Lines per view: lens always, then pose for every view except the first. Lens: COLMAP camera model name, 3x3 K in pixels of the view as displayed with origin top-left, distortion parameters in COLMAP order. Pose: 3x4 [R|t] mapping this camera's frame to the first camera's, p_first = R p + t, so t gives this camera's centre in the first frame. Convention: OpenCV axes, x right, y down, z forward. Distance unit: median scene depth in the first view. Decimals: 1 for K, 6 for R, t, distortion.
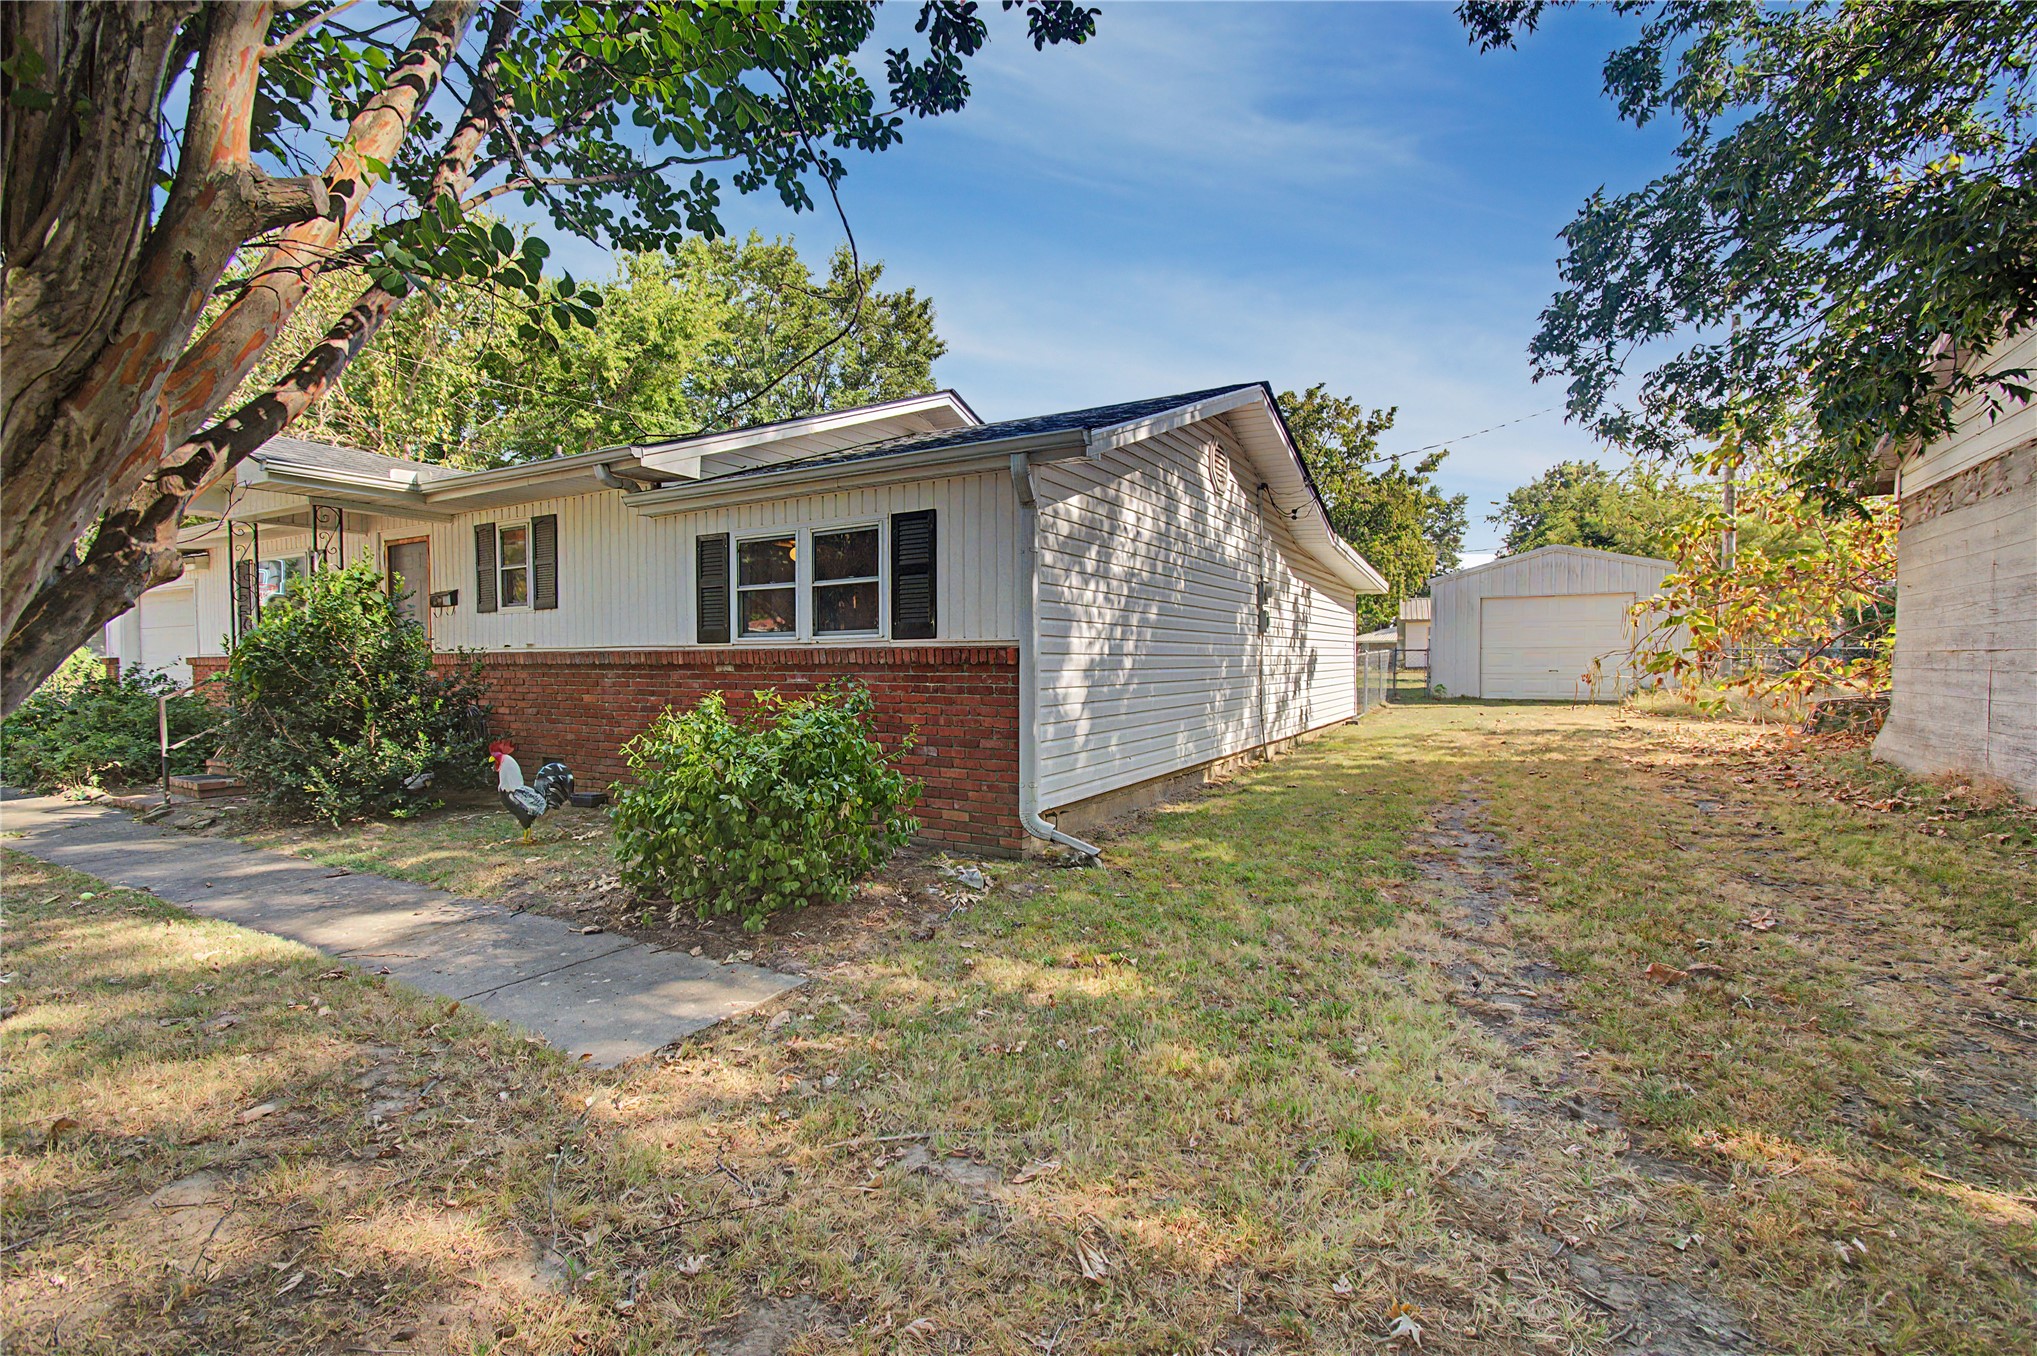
lens RADIAL K [[912.0, 0, 1017.2], [0, 912.0, 678.5], [0, 0, 1]] dist [0.023981, 0.001798]
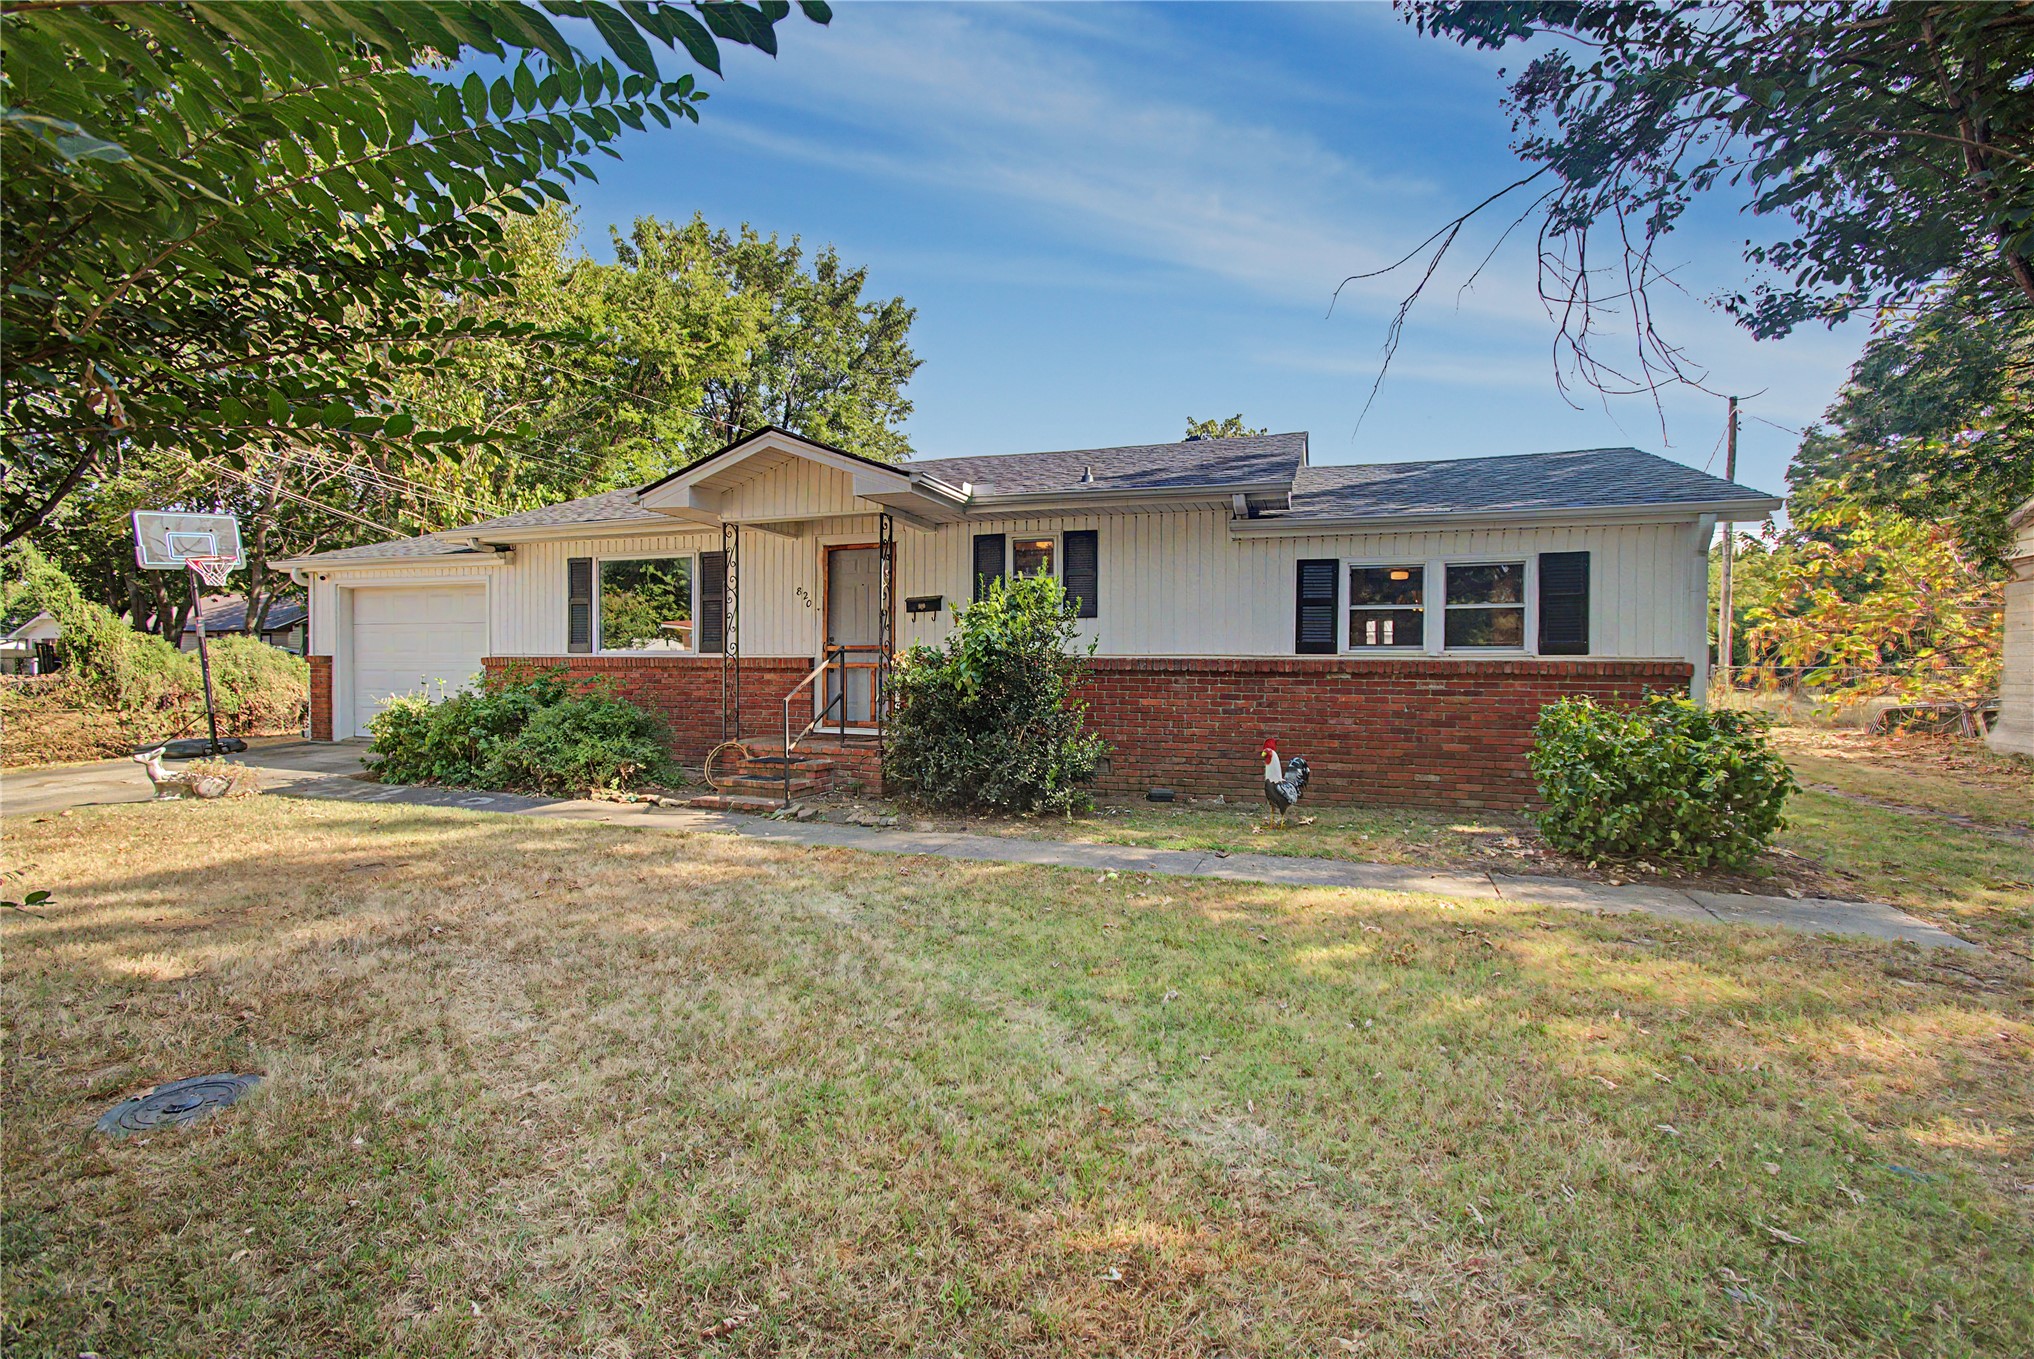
lens RADIAL K [[910.7, 0, 1021.7], [0, 910.7, 670.0], [0, 0, 1]] dist [0.023981, 0.001798]
pose [[0.979007, 0.010171, 0.203571, -1.012721], [-0.007227, 0.999858, -0.015199, 0.001521], [-0.203697, 0.013408, 0.978942, -0.059012]]
